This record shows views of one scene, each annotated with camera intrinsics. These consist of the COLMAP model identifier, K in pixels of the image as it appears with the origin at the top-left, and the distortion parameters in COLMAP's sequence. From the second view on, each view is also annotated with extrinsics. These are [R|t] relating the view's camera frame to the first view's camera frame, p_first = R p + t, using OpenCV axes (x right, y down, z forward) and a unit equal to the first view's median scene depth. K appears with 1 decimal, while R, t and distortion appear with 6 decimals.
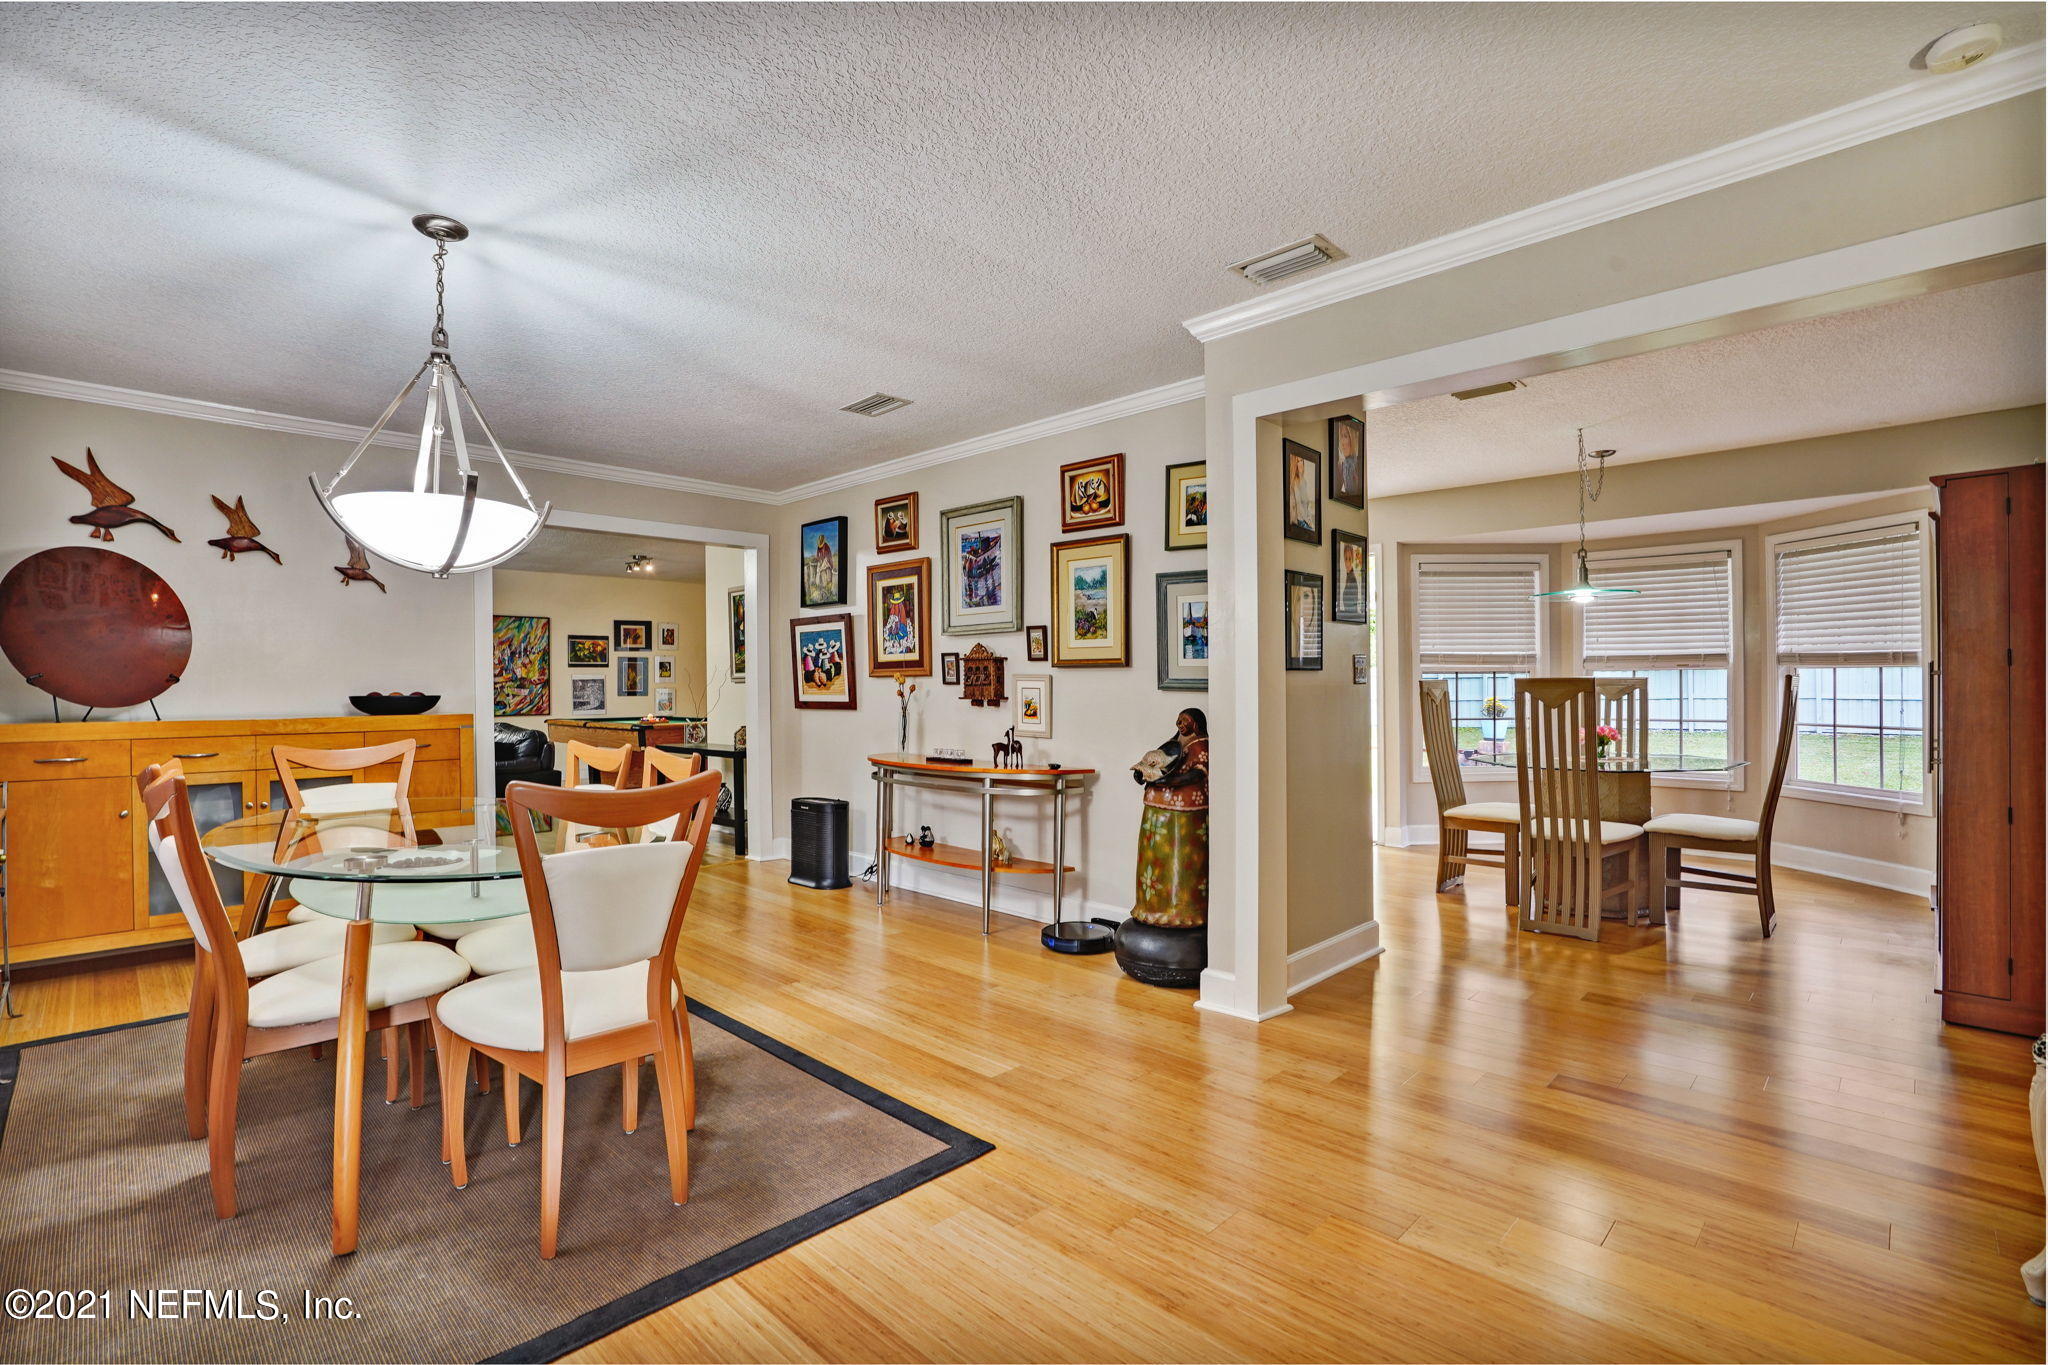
lens RADIAL K [[949.7, 0, 1029.3], [0, 949.7, 691.5], [0, 0, 1]] dist [-0.051541, 0.009733]
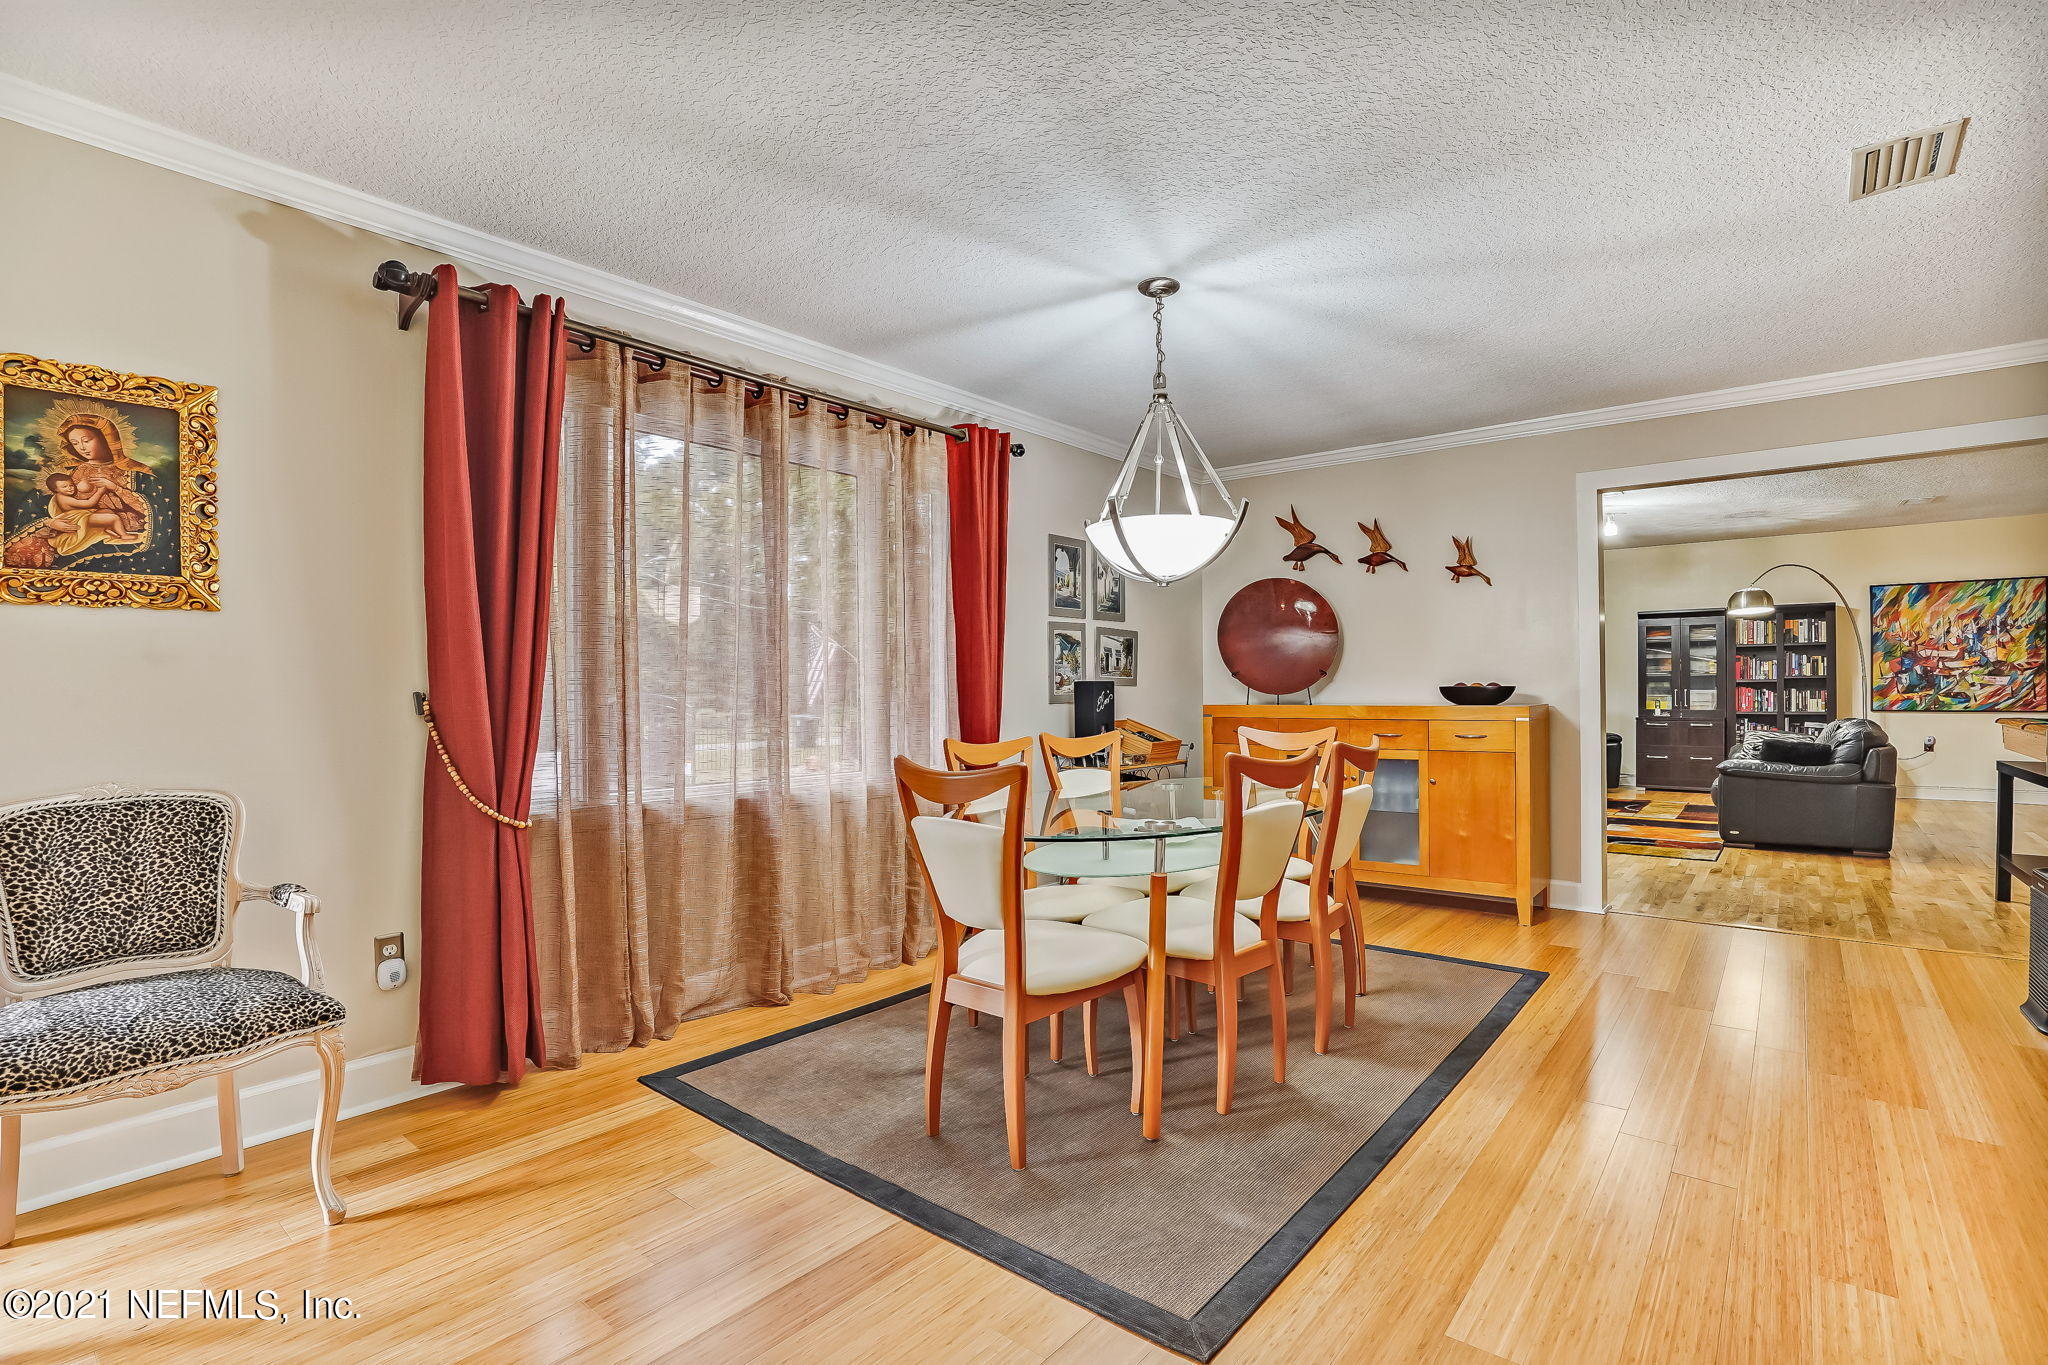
lens RADIAL K [[949.7, 0, 999.0], [0, 949.7, 687.3], [0, 0, 1]] dist [-0.051541, 0.009733]
pose [[0.065790, 0.002051, -0.997831, 0.295119], [0.005029, 0.999985, 0.002387, 0.000377], [0.997821, -0.005175, 0.065778, 0.391878]]
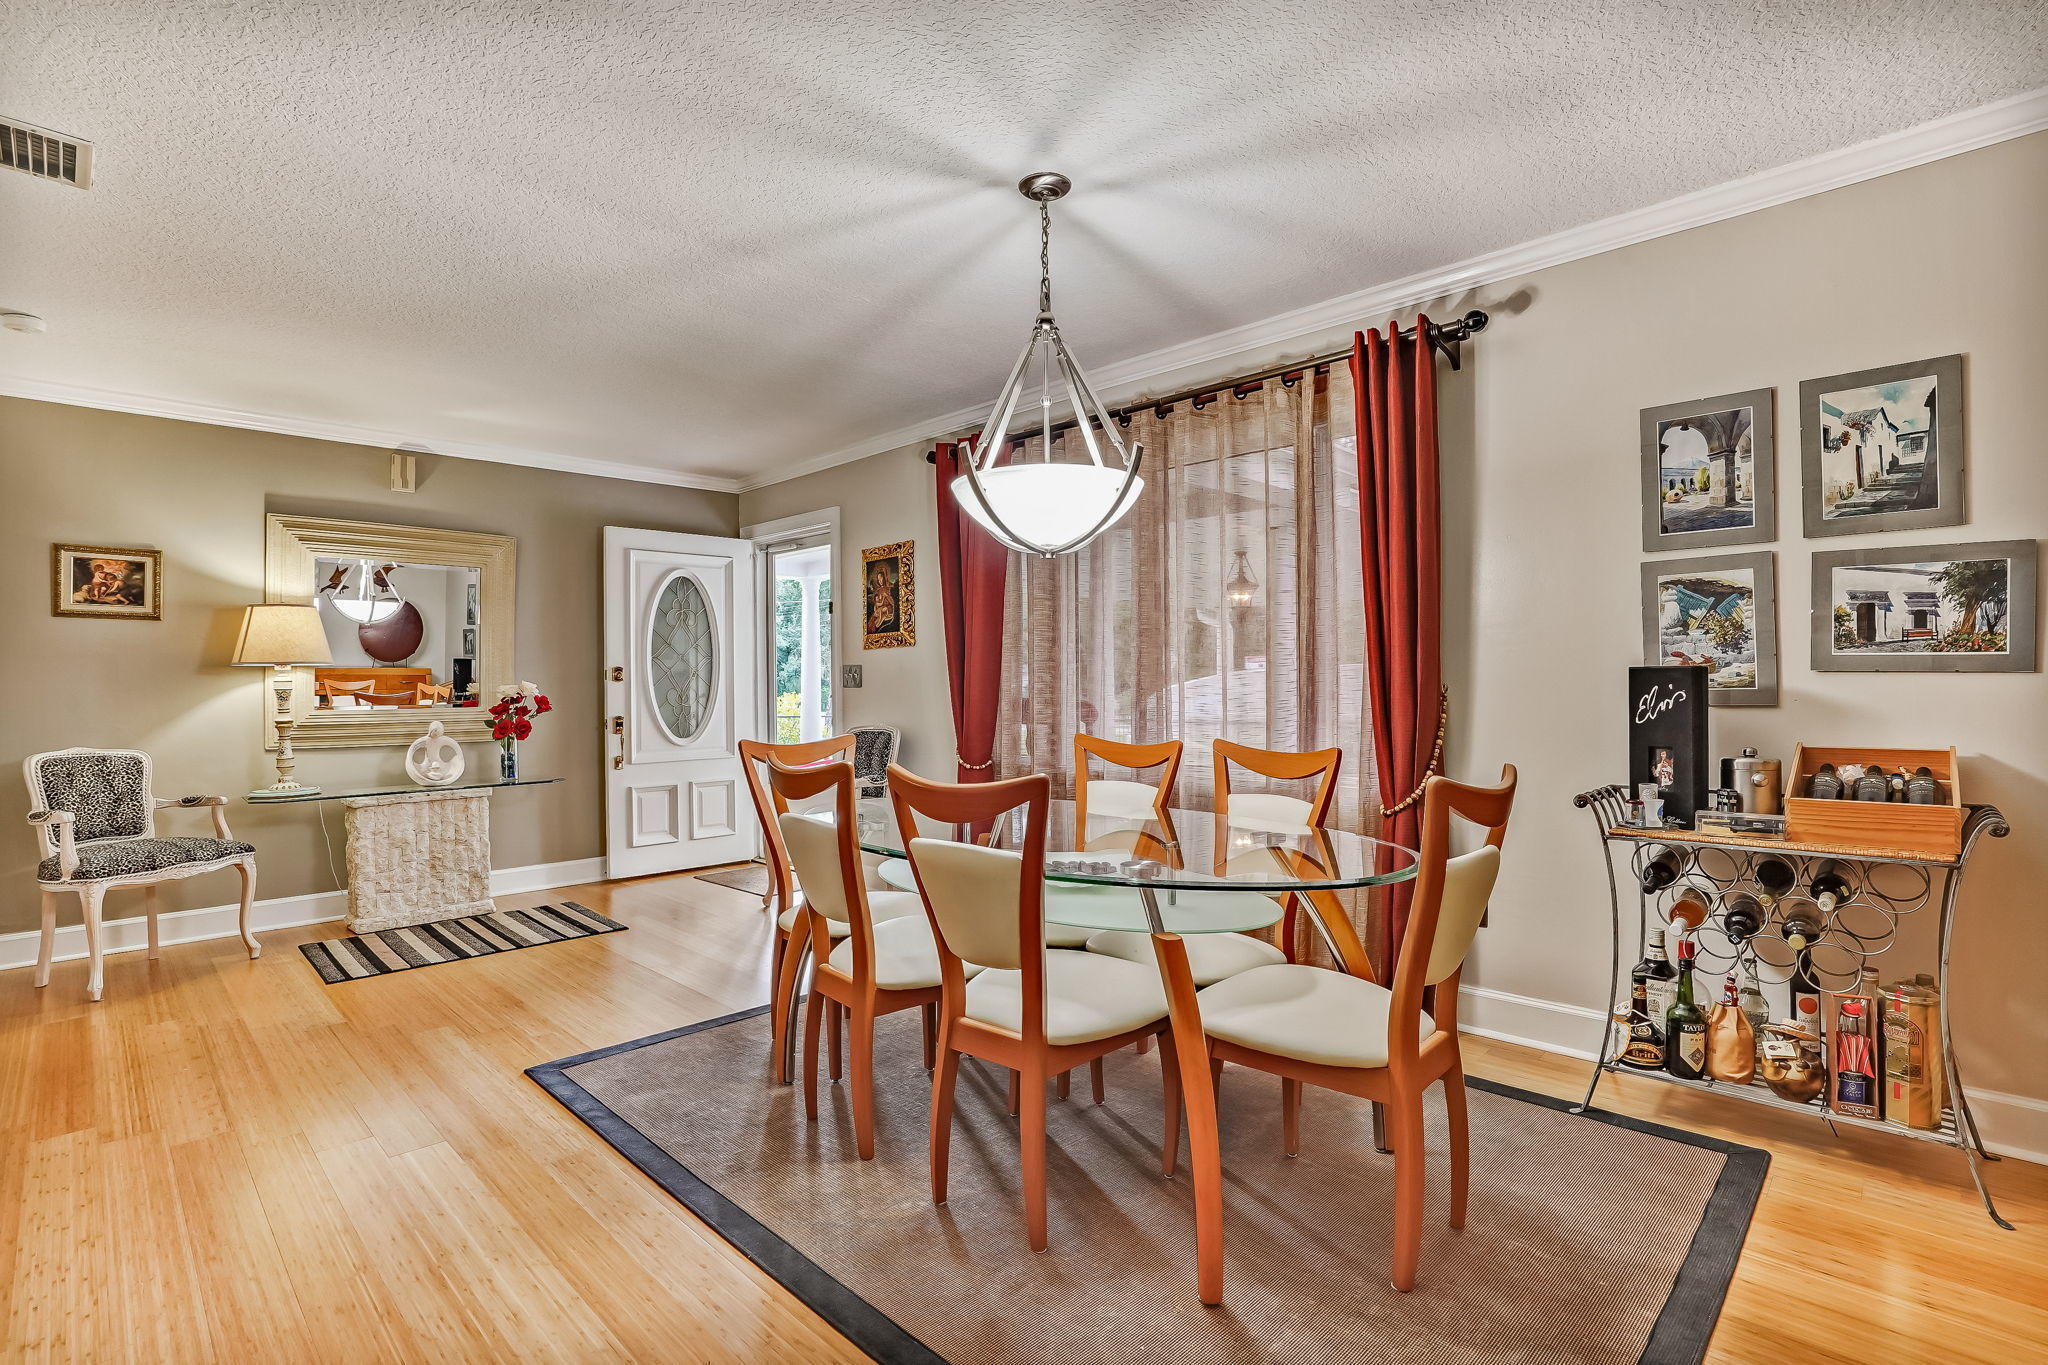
lens RADIAL K [[949.7, 0, 1062.9], [0, 949.7, 682.2], [0, 0, 1]] dist [-0.051541, 0.009733]
pose [[-0.999153, 0.016366, -0.037754, -0.330209], [0.016215, 0.999859, 0.004291, -0.002225], [0.037819, 0.003676, -0.999278, 1.062432]]
